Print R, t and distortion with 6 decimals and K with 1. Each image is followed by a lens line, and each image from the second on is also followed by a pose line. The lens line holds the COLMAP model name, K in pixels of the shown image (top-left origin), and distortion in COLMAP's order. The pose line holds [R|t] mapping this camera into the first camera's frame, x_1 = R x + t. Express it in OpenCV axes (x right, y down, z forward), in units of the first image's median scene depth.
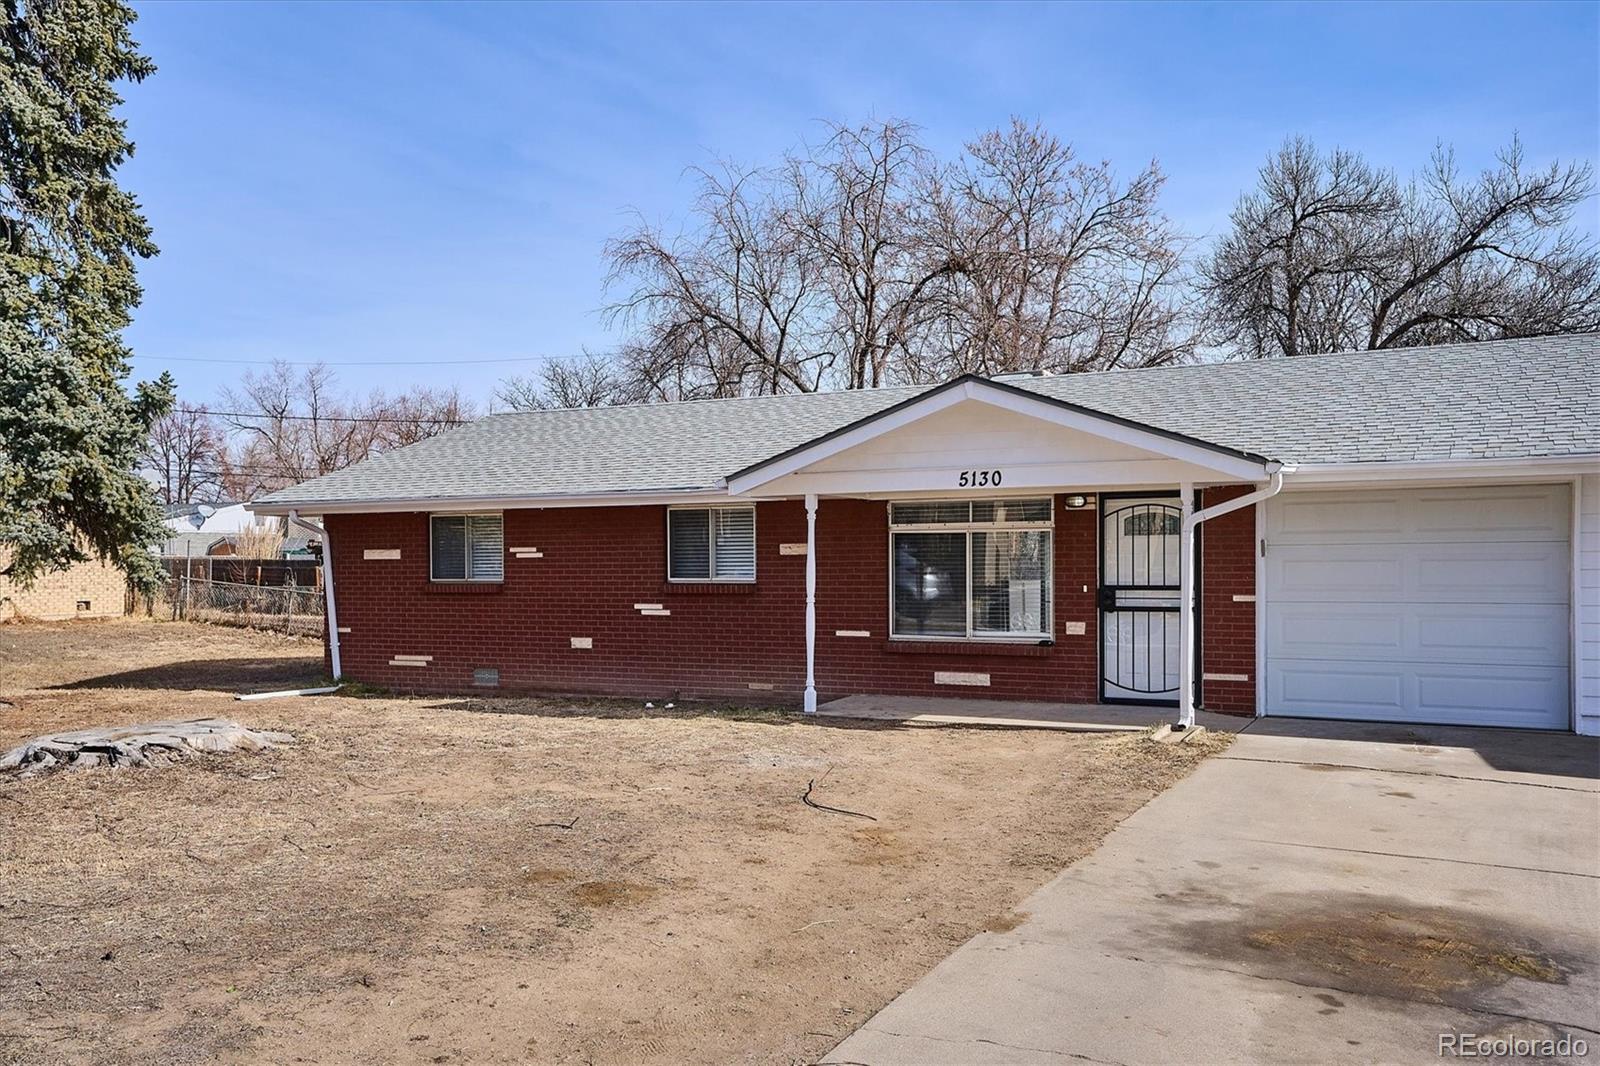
lens RADIAL K [[1279.4, 0, 826.0], [0, 1279.4, 572.8], [0, 0, 1]] dist [0.071564, 0.032385]
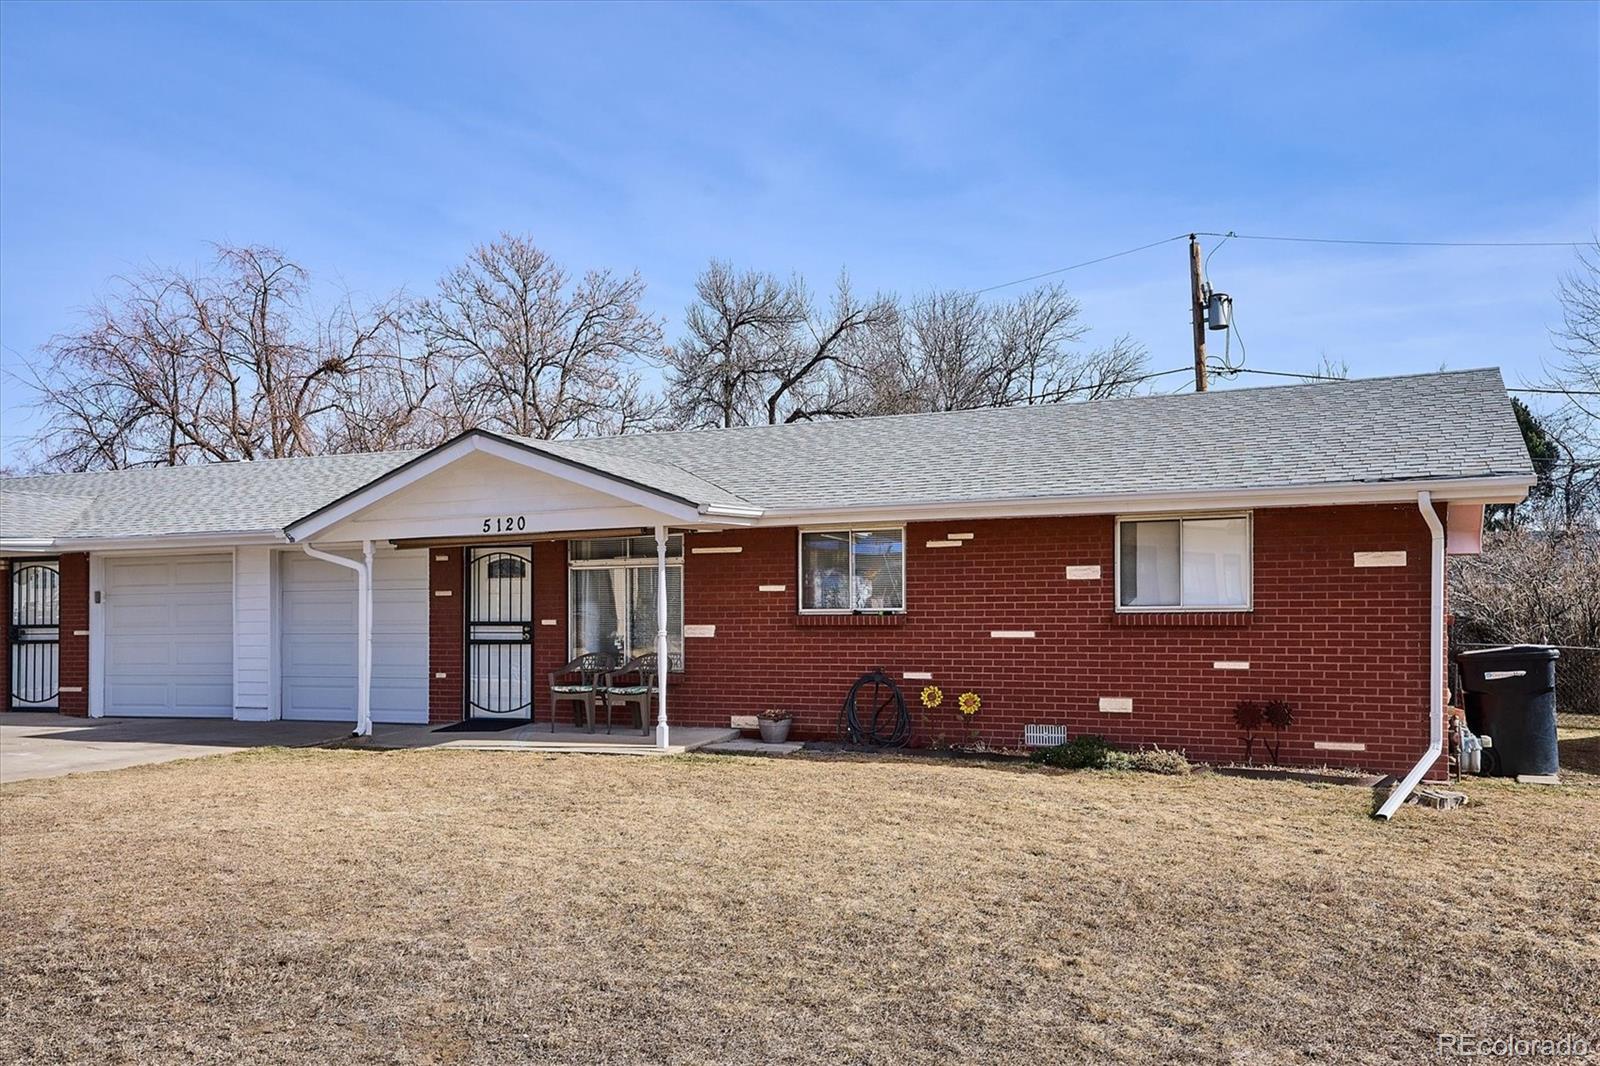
lens RADIAL K [[1266.2, 0, 757.9], [0, 1266.2, 544.1], [0, 0, 1]] dist [0.070074, 0.002290]
pose [[0.998623, -0.008058, 0.051828, 0.938699], [0.010643, 0.998704, -0.049780, 0.001128], [-0.051360, 0.050263, 0.997415, -0.422394]]
